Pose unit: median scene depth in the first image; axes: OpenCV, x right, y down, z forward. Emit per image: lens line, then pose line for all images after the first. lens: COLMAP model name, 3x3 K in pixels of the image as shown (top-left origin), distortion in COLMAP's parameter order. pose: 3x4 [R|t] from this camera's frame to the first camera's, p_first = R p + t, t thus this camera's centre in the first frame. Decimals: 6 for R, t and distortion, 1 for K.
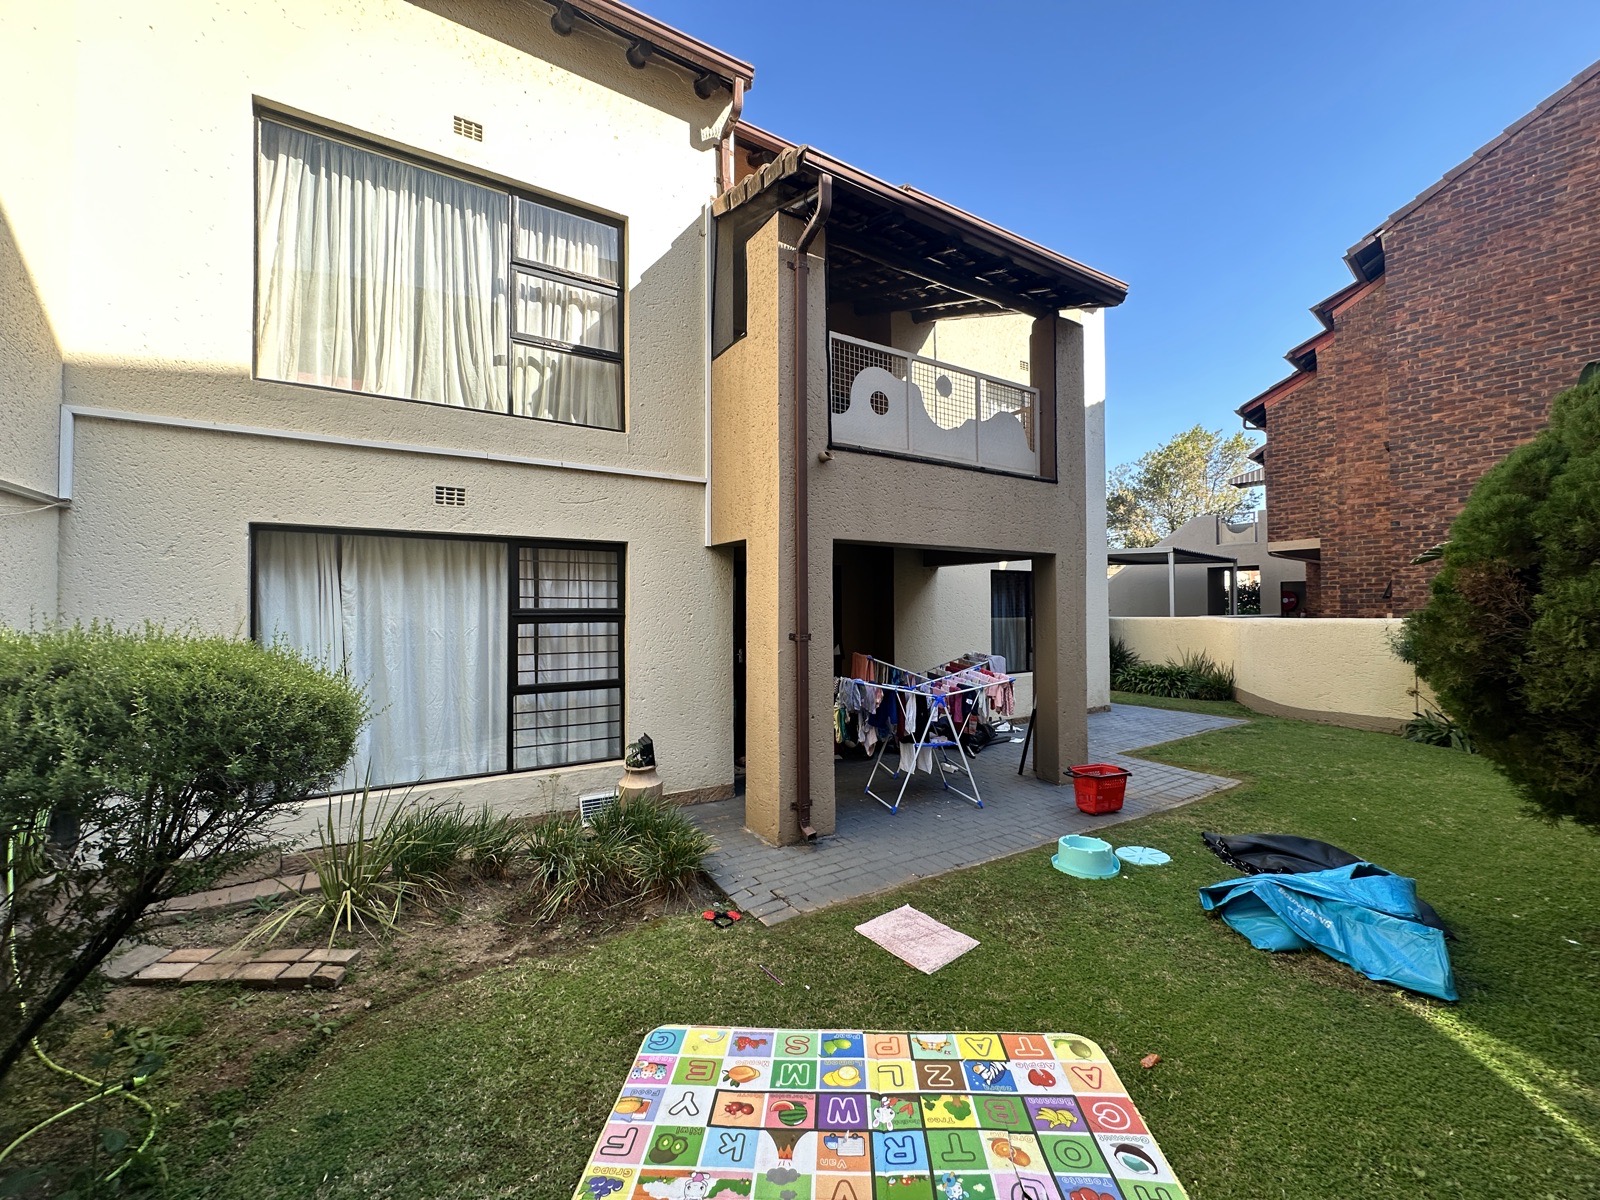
lens RADIAL K [[635.6, 0, 800.9], [0, 635.6, 591.4], [0, 0, 1]] dist [-0.004101, 0.000217]
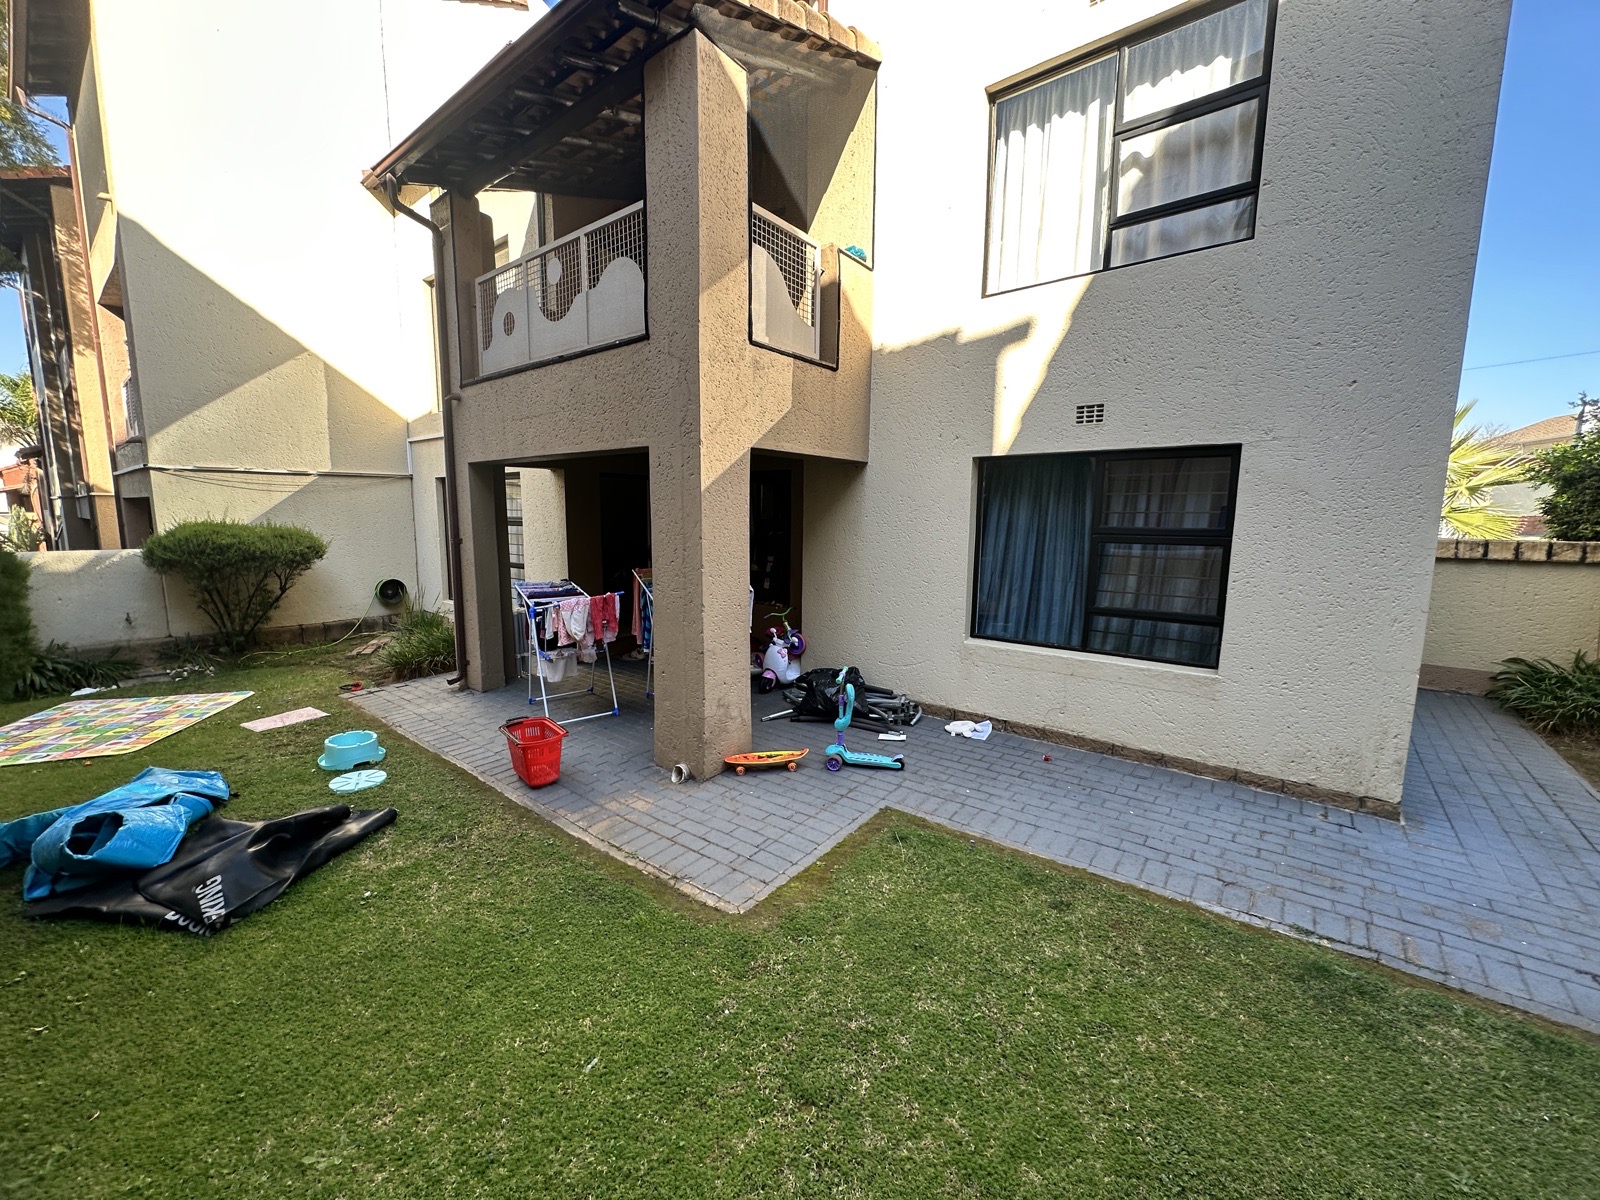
lens RADIAL K [[635.6, 0, 793.4], [0, 635.6, 604.3], [0, 0, 1]] dist [-0.004101, 0.000217]
pose [[0.339458, 0.134083, -0.931015, 0.292552], [0.003994, 0.989574, 0.143973, 0.002926], [0.940613, -0.052591, 0.335383, 0.236257]]
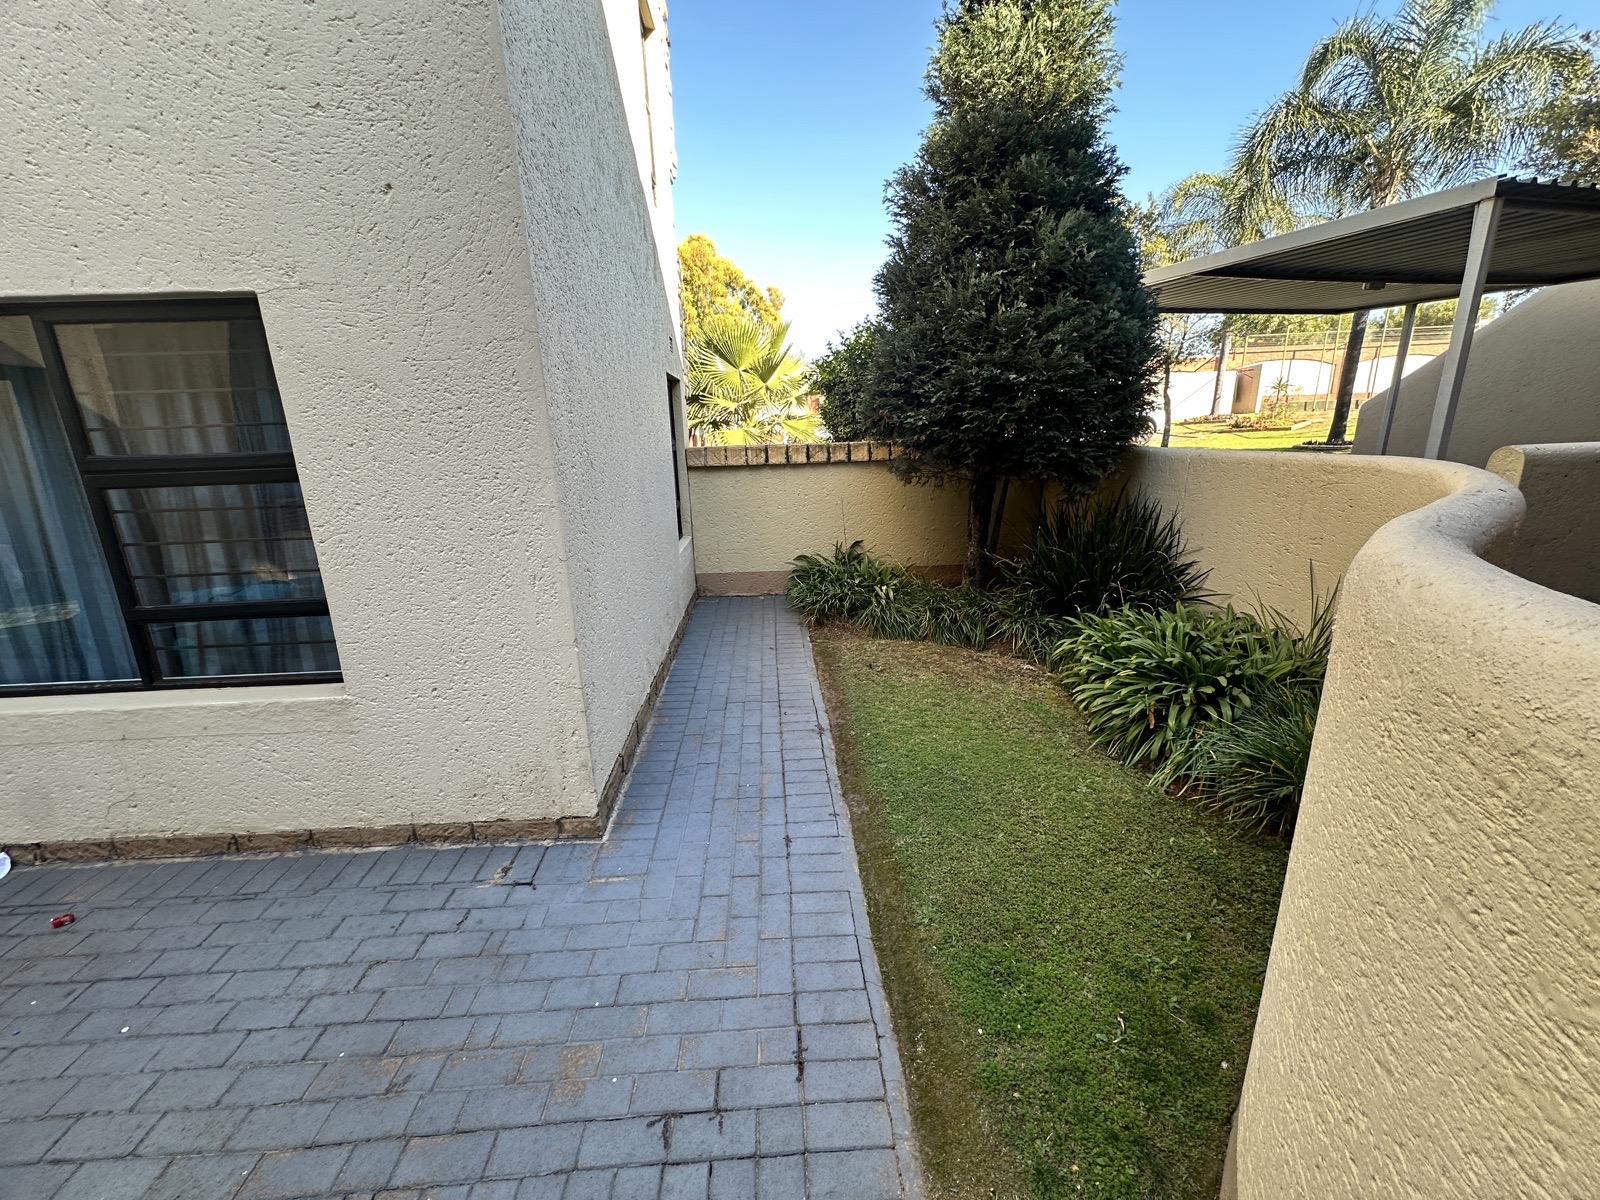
lens RADIAL K [[635.6, 0, 803.5], [0, 635.6, 599.7], [0, 0, 1]] dist [-0.004101, 0.000217]
pose [[0.880624, 0.099154, -0.463324, 0.270334], [0.033433, 0.962418, 0.269508, 0.019723], [0.472634, -0.252826, 0.844213, 0.827542]]
